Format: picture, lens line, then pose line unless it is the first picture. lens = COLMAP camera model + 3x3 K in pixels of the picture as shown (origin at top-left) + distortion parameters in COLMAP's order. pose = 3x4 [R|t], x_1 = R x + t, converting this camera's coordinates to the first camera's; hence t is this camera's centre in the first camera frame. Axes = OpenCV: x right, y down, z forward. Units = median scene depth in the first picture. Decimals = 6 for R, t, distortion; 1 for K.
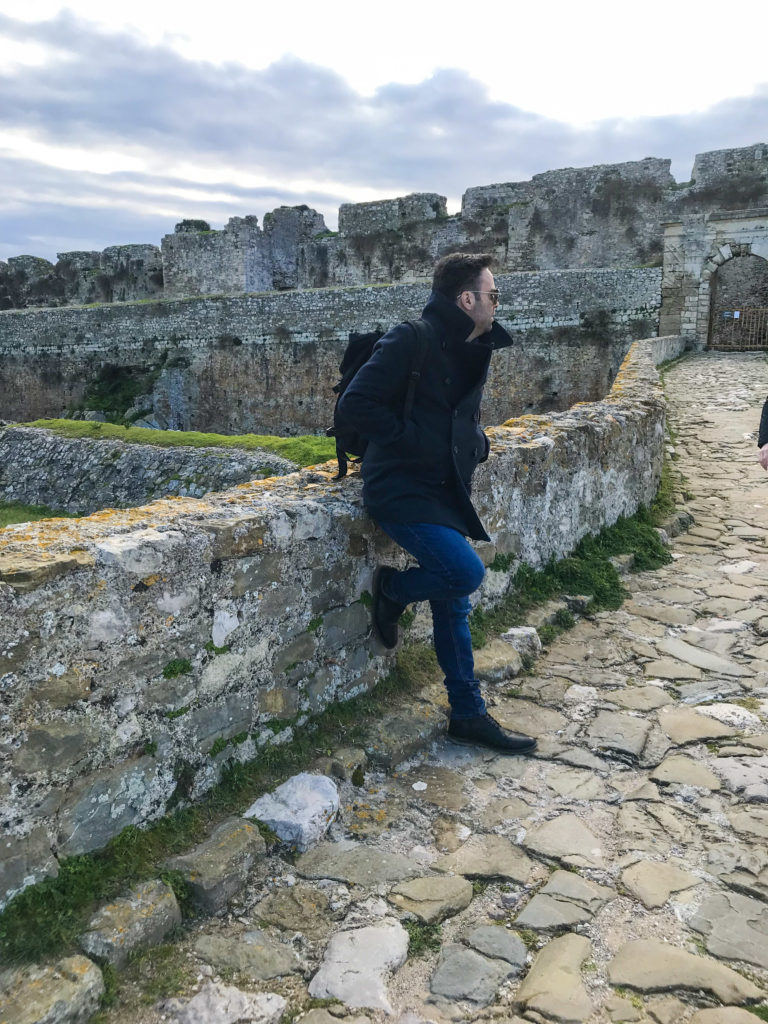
lens RADIAL K [[860.5, 0, 384.0], [0, 860.5, 512.0], [0, 0, 1]] dist [0.006925, 0.018746]
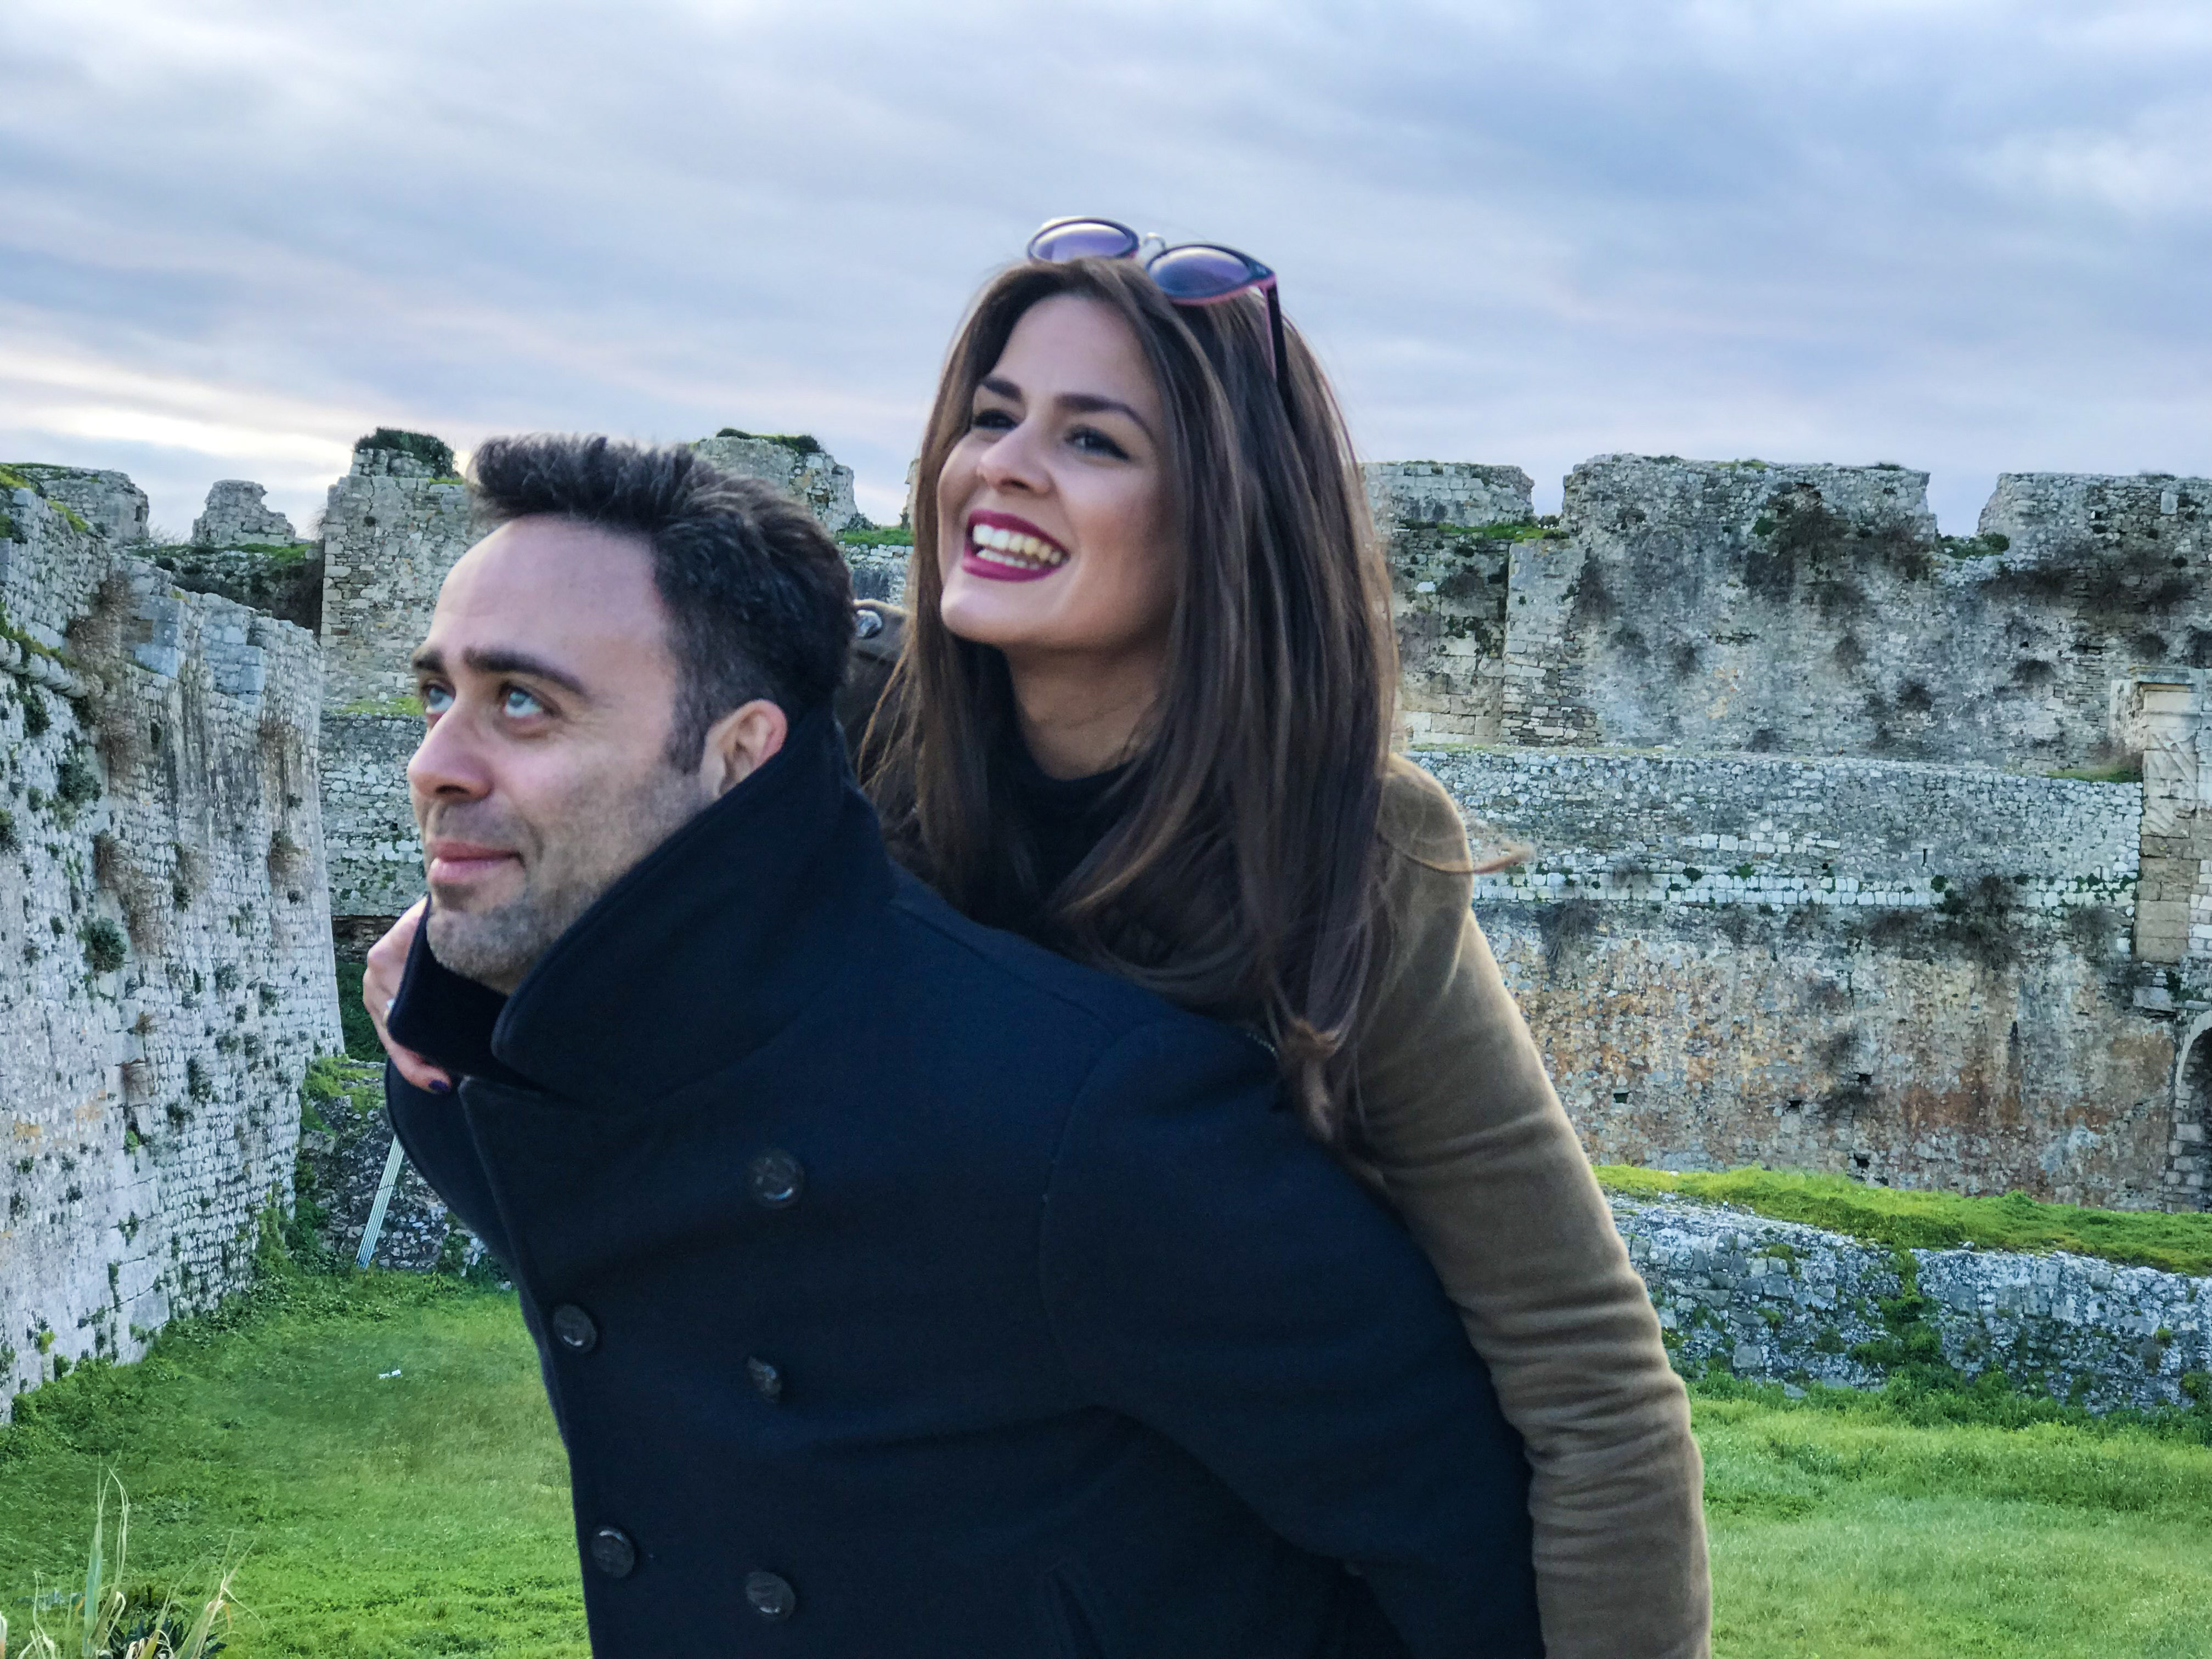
lens RADIAL K [[3846.2, 0, 1106.0], [0, 3846.2, 829.5], [0, 0, 1]] dist [0.231714, -0.021333]
pose [[0.895226, 0.069425, 0.440171, -0.873506], [0.013477, 0.983119, -0.182468, 0.063238], [-0.445409, 0.169282, 0.879178, -0.377603]]
